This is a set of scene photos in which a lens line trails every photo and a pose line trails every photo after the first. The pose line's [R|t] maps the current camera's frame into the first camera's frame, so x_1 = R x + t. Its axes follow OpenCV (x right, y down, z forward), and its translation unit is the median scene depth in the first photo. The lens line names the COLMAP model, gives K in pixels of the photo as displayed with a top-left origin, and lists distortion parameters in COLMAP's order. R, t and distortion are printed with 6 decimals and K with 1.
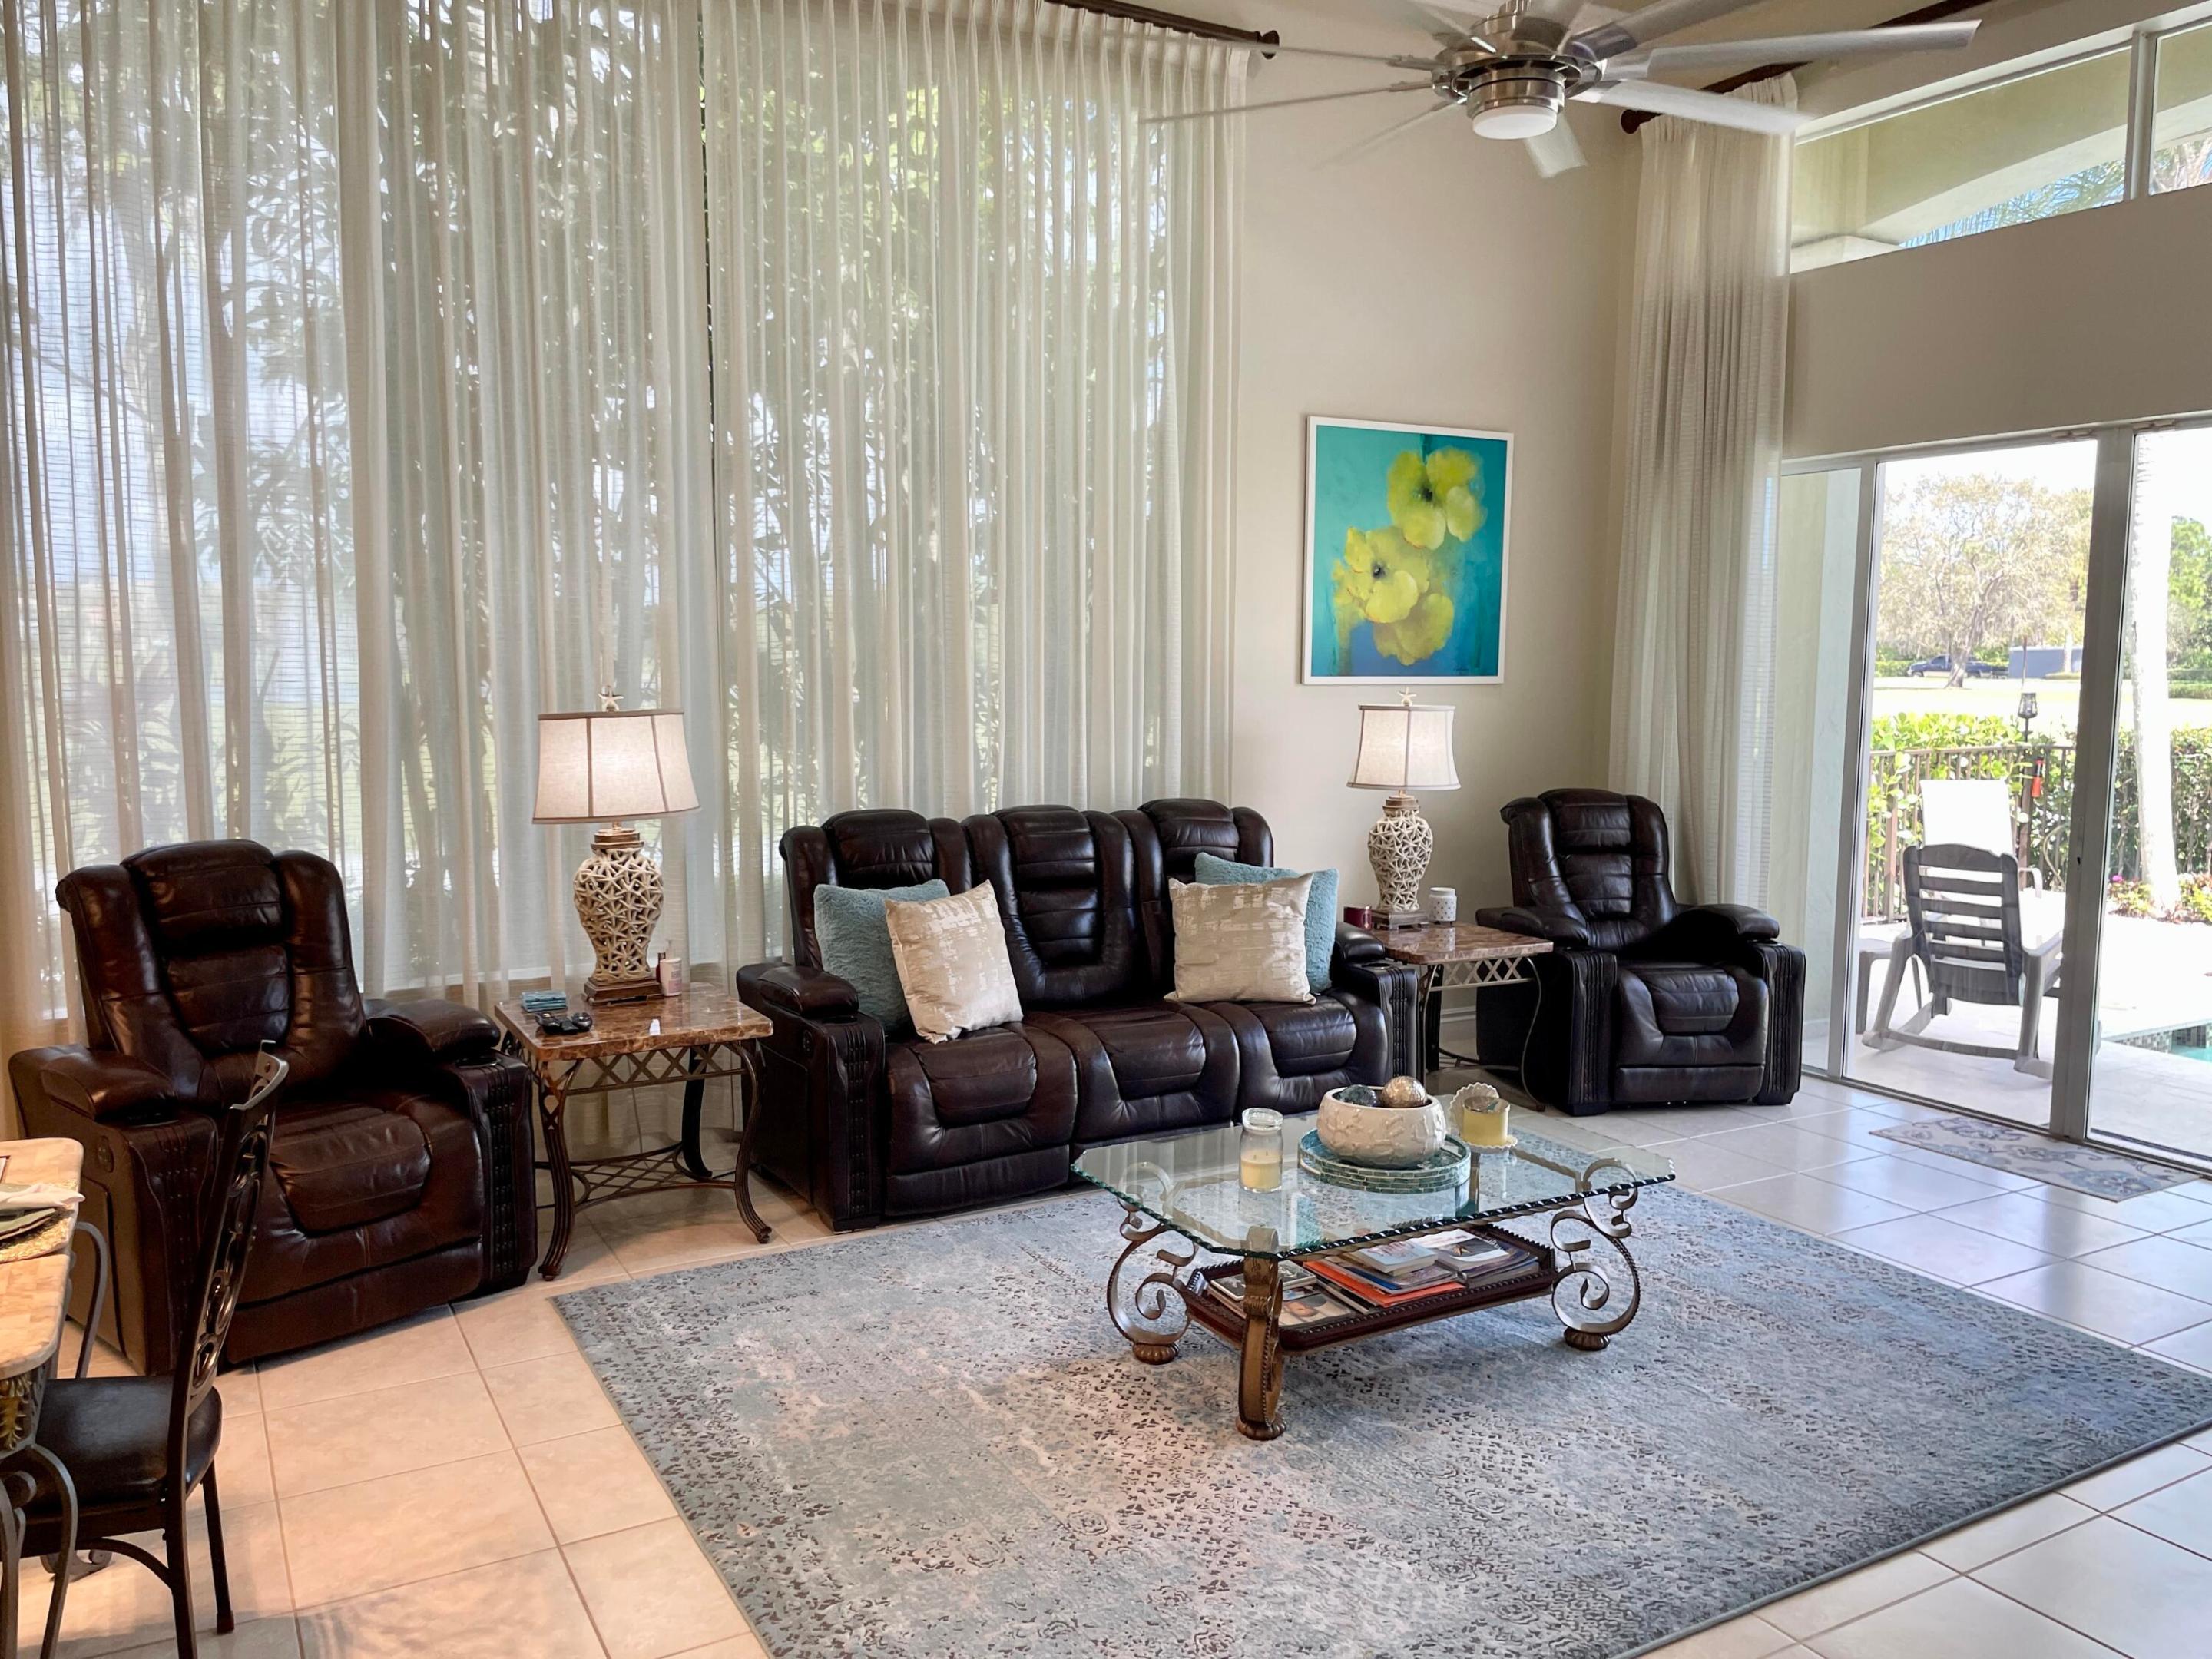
lens RADIAL K [[1679.7, 0, 1104.3], [0, 1679.7, 835.6], [0, 0, 1]] dist [0.095783, -0.134615]
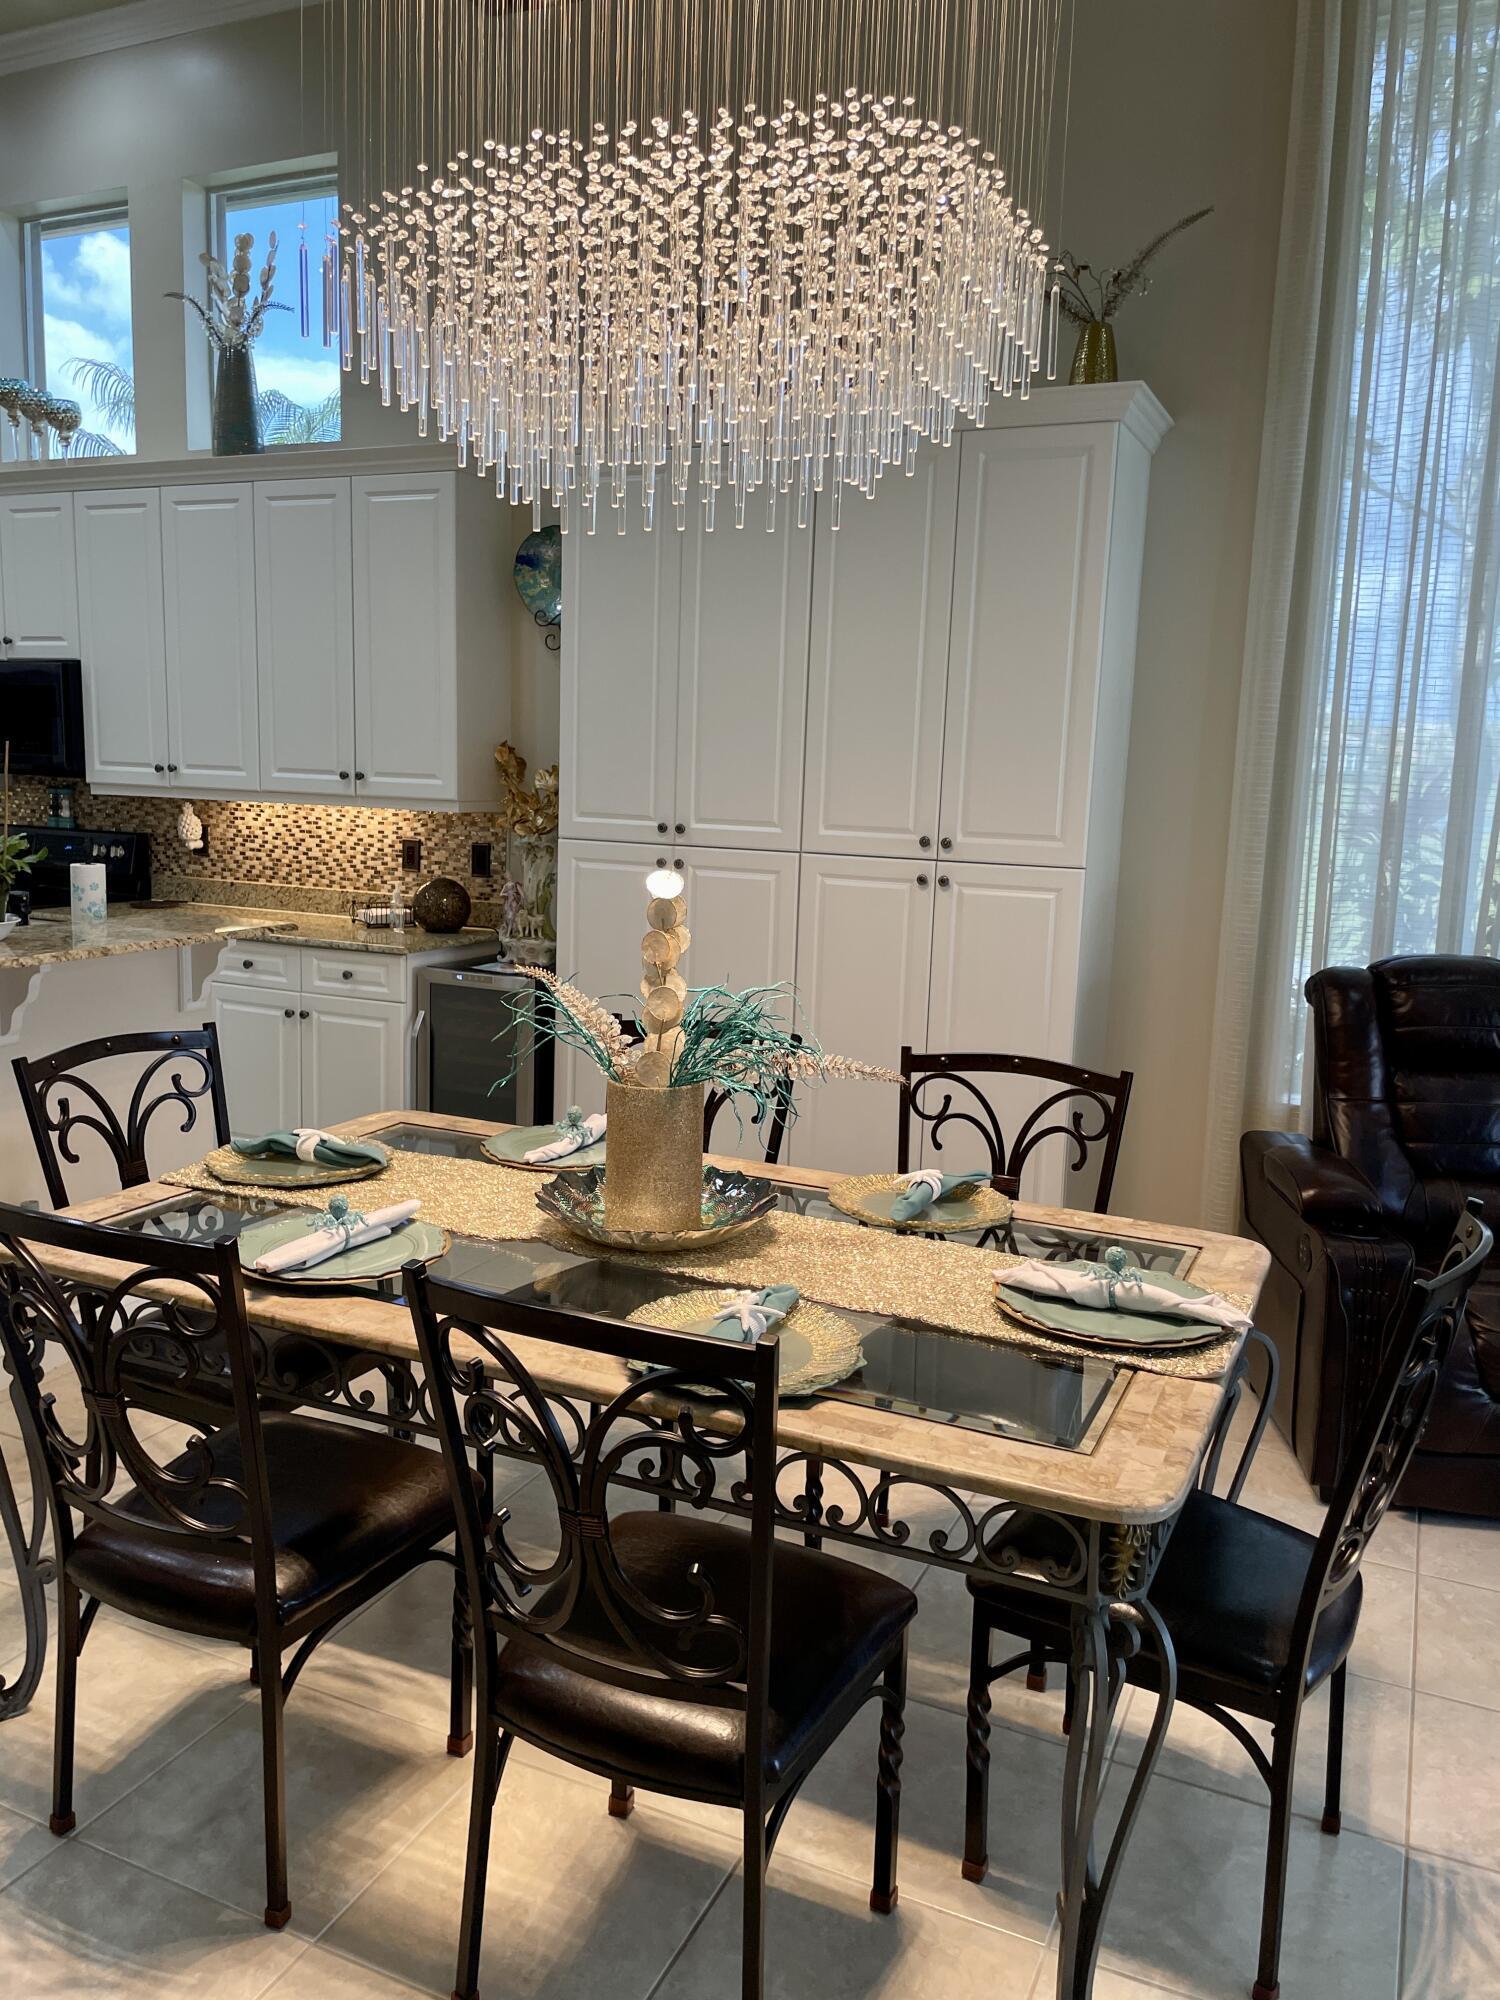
lens RADIAL K [[1516.0, 0, 748.0], [0, 1516.0, 991.6], [0, 0, 1]] dist [0.093630, -0.126397]
pose [[0.597405, 0.133756, -0.790706, -0.077390], [-0.113936, 0.990147, 0.081411, -0.001888], [0.793804, 0.041455, 0.606759, 0.164222]]
